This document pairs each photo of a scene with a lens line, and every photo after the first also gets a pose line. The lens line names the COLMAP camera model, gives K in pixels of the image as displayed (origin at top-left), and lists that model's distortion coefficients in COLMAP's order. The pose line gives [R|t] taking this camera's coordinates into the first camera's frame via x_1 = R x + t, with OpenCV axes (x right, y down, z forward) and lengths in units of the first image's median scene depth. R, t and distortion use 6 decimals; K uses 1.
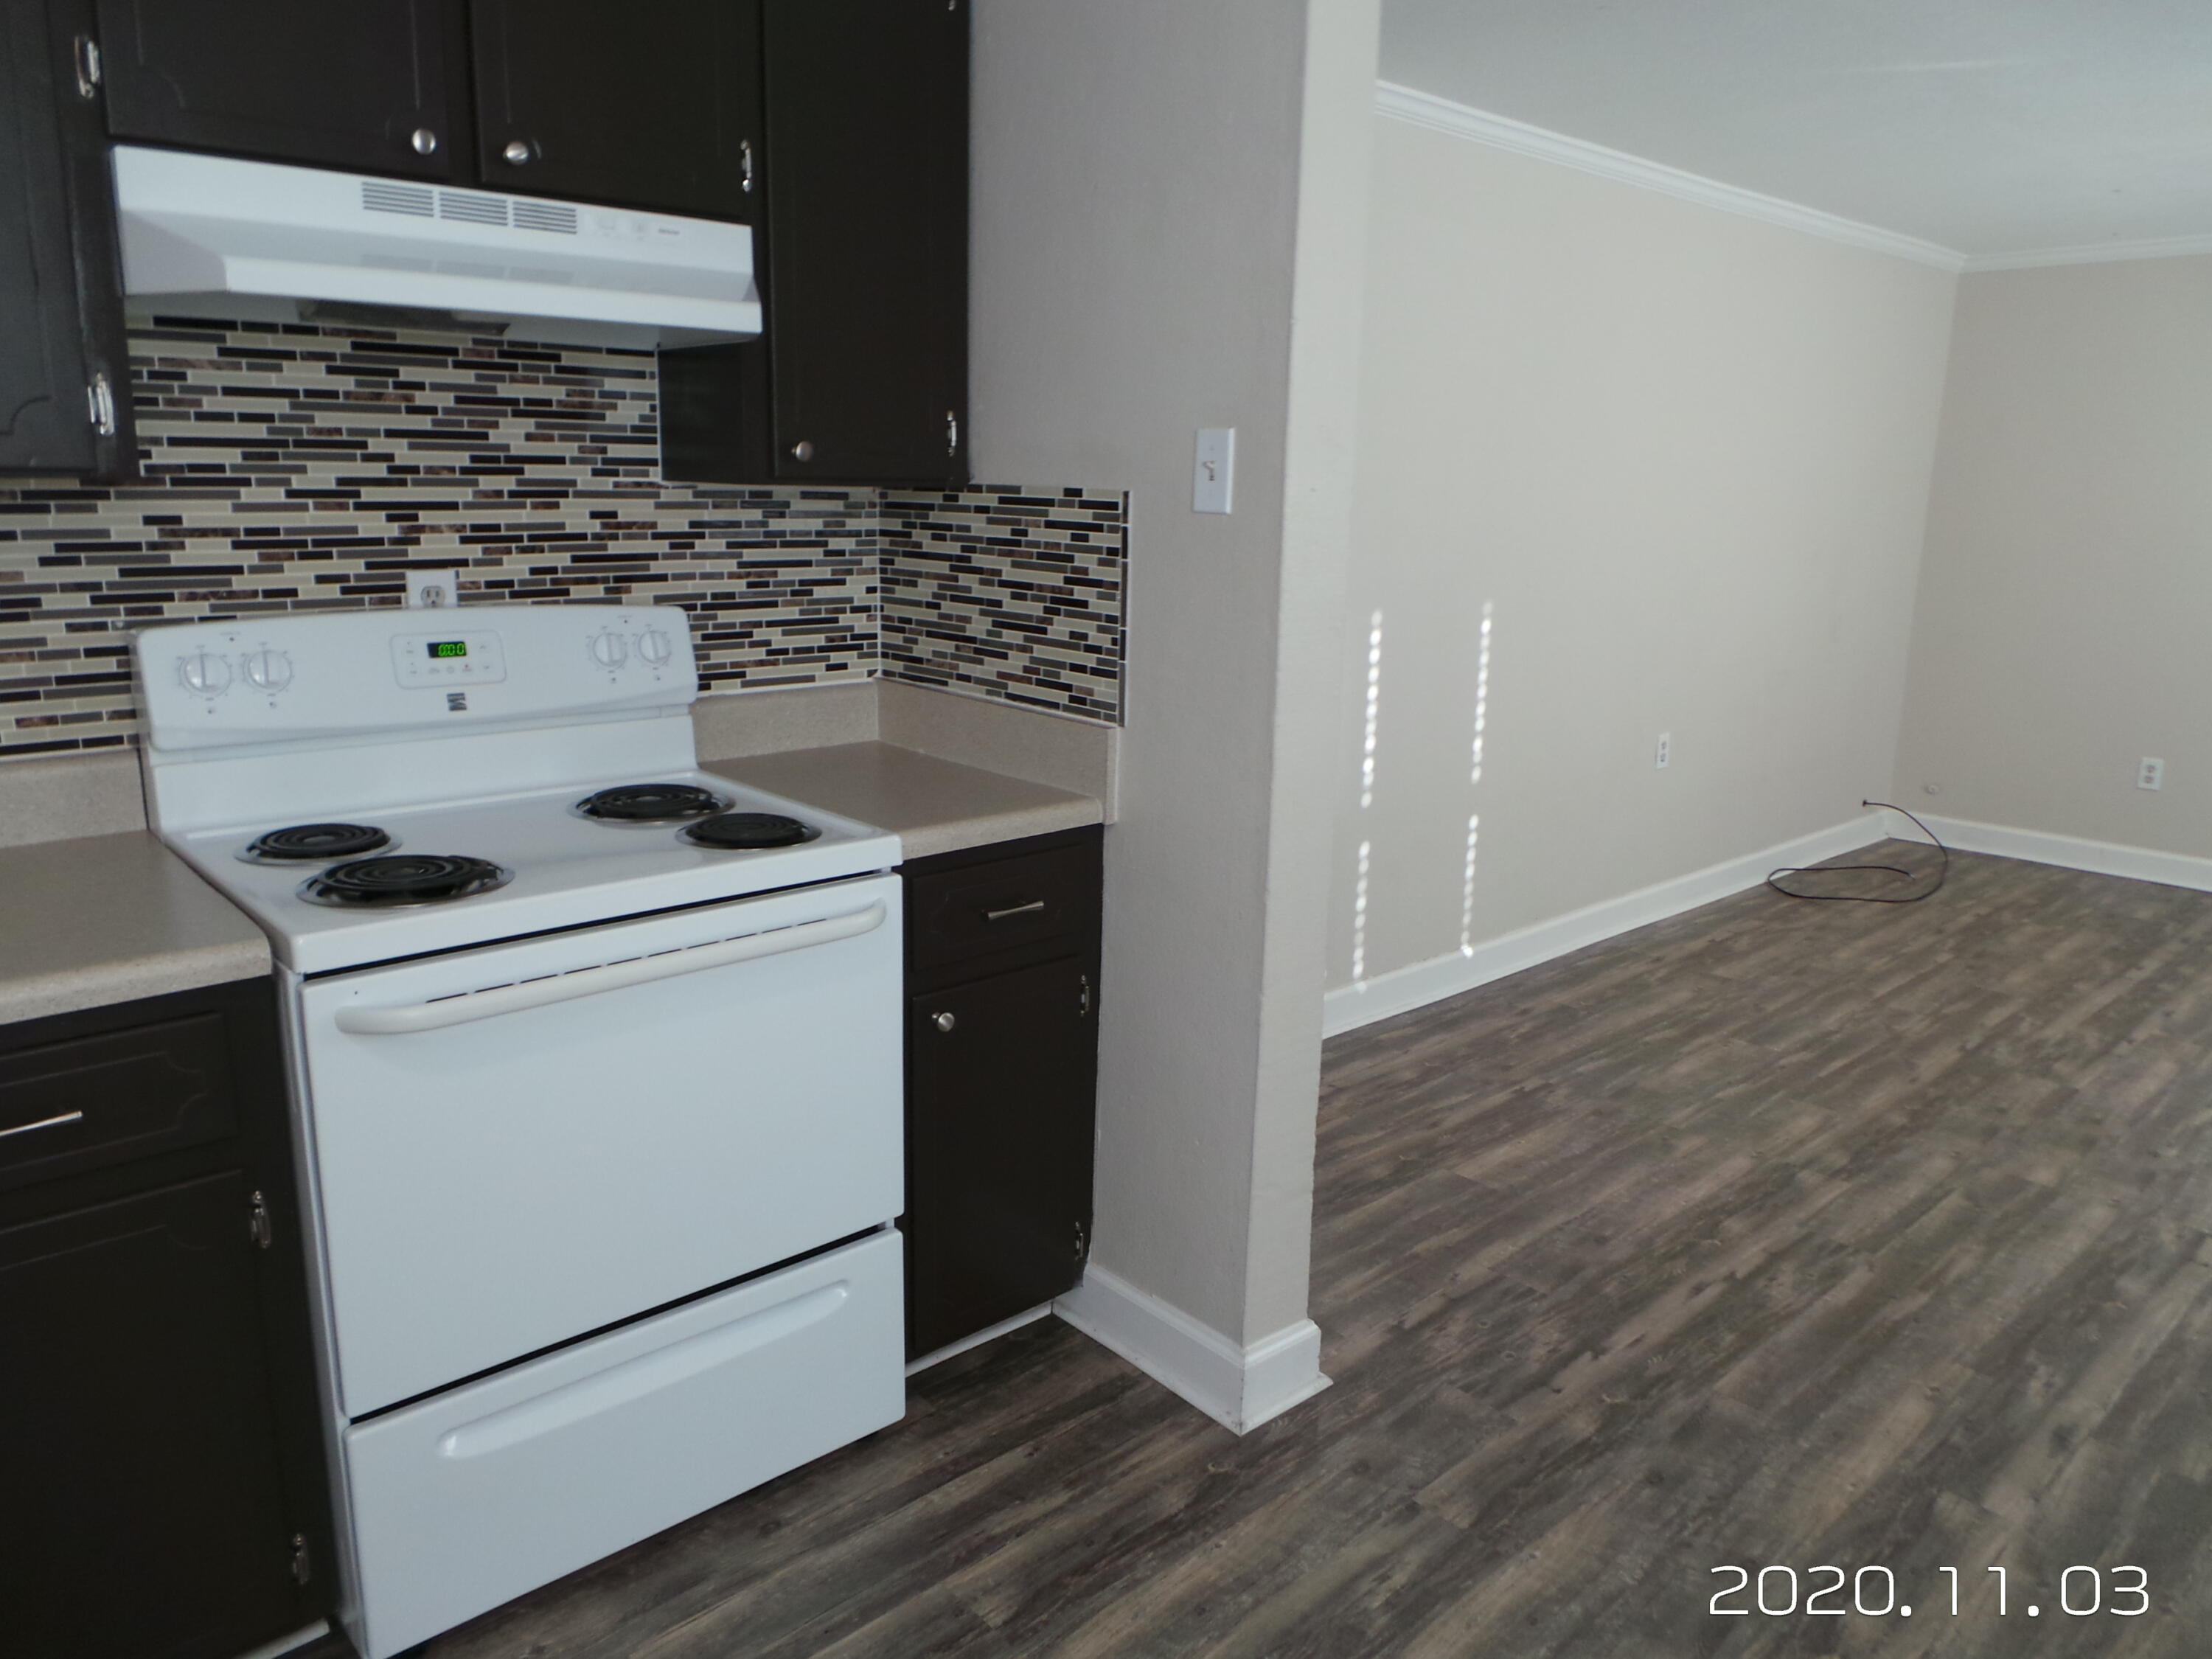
lens RADIAL K [[1524.9, 0, 1106.0], [0, 1524.9, 829.5], [0, 0, 1]] dist [-0.016597, -0.002559]
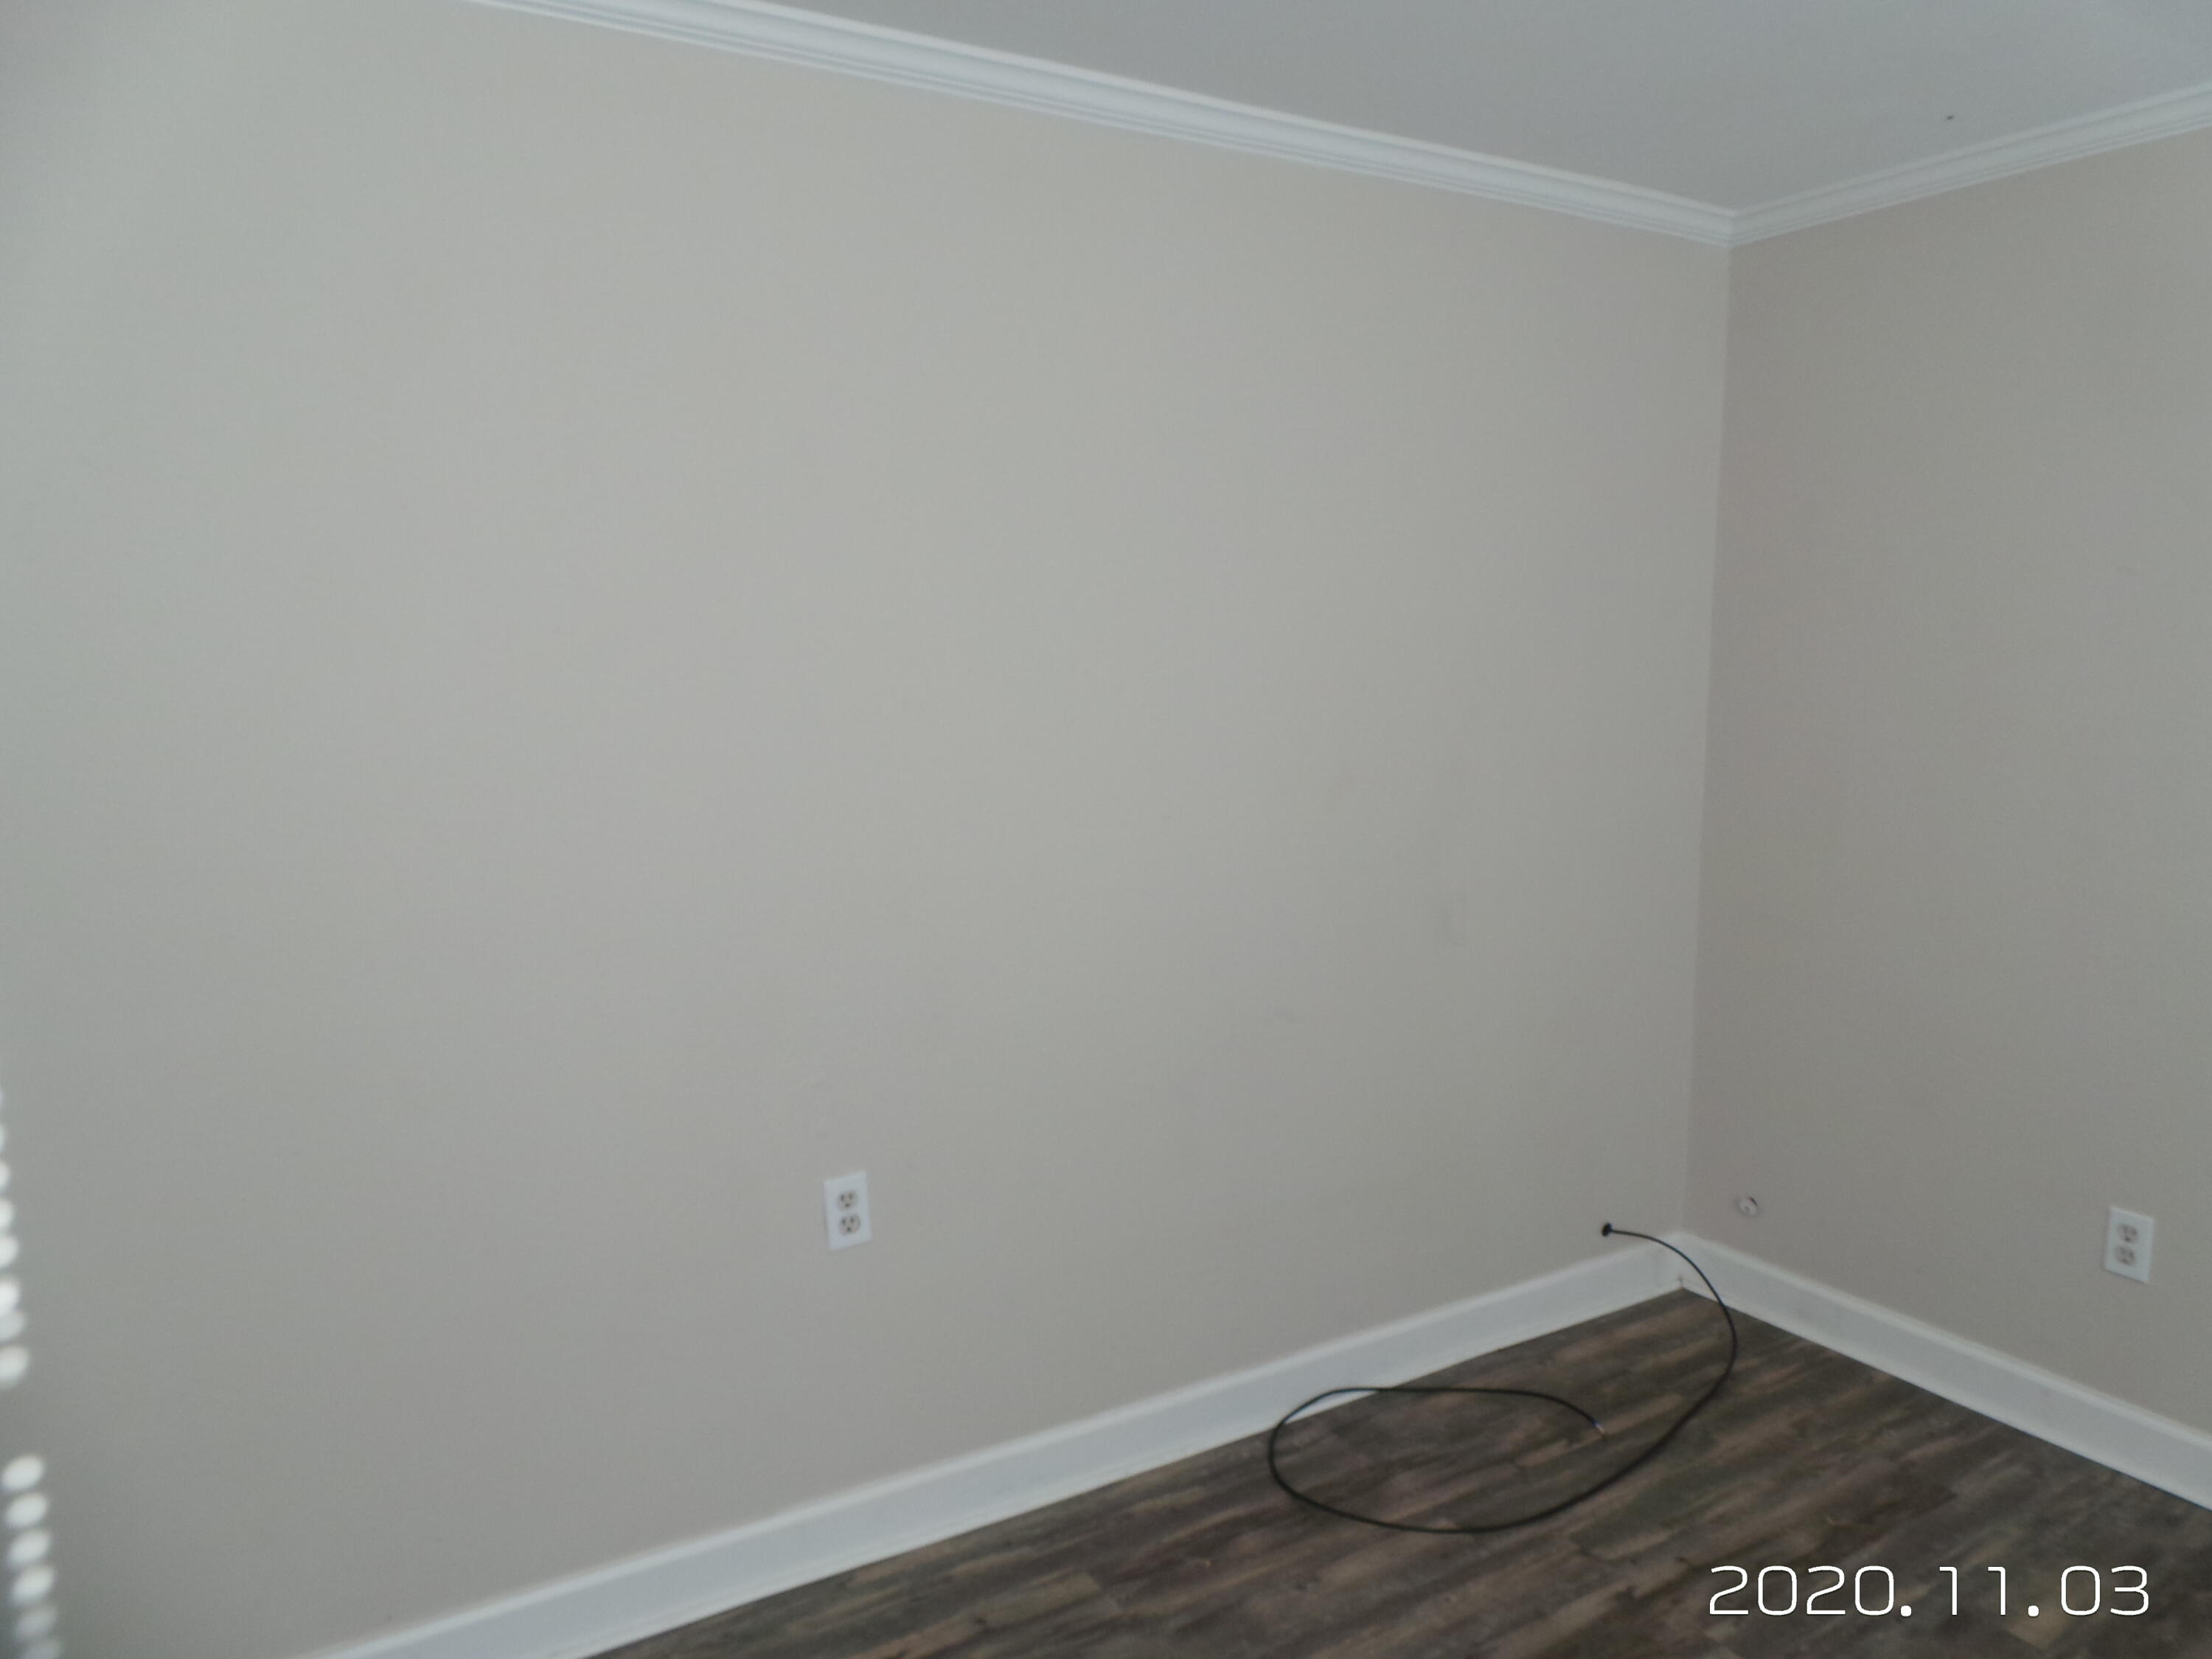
lens RADIAL K [[1511.2, 0, 1106.0], [0, 1511.2, 829.5], [0, 0, 1]] dist [-0.035203, -0.002999]
pose [[0.980133, 0.005566, -0.198262, 0.565280], [-0.025563, 0.994814, -0.098445, -0.132219], [0.196686, 0.101557, 0.975193, 0.577666]]
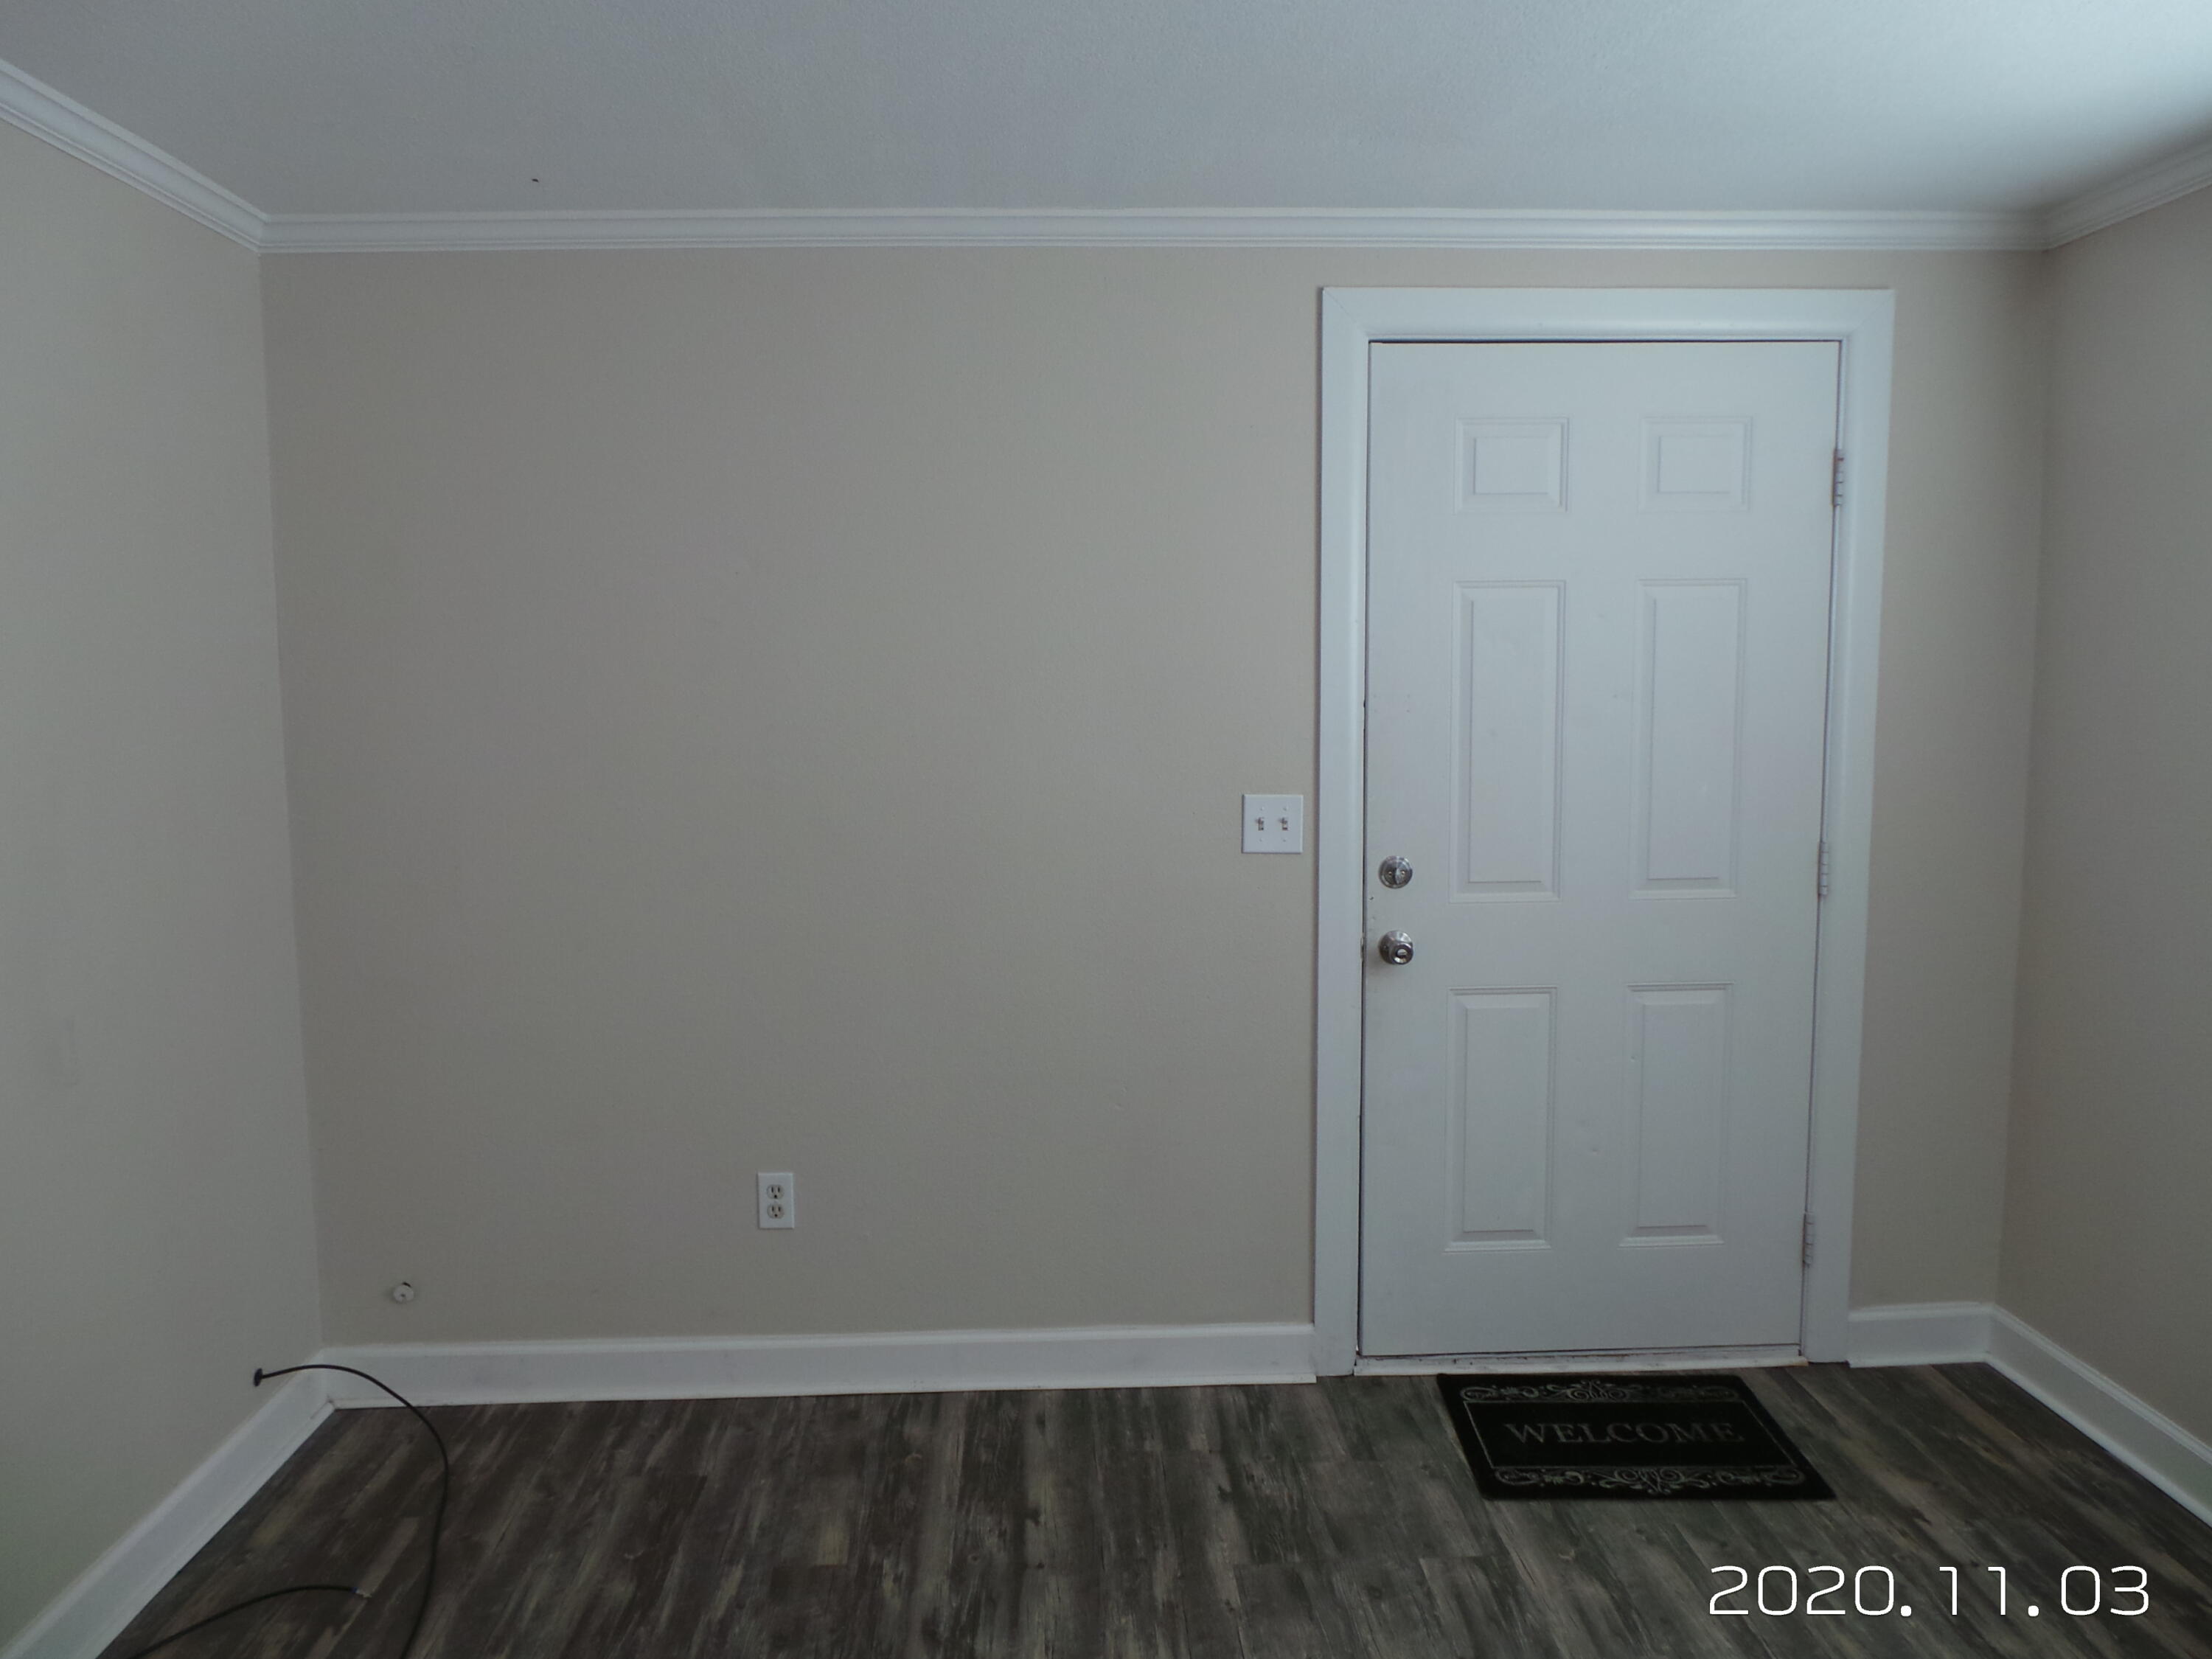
lens RADIAL K [[1524.9, 0, 1106.0], [0, 1524.9, 829.5], [0, 0, 1]] dist [-0.016597, -0.002559]
pose [[0.639603, -0.100282, 0.762136, 0.437619], [0.190172, 0.981278, -0.030481, -0.152579], [-0.744811, 0.164432, 0.646699, 0.646509]]
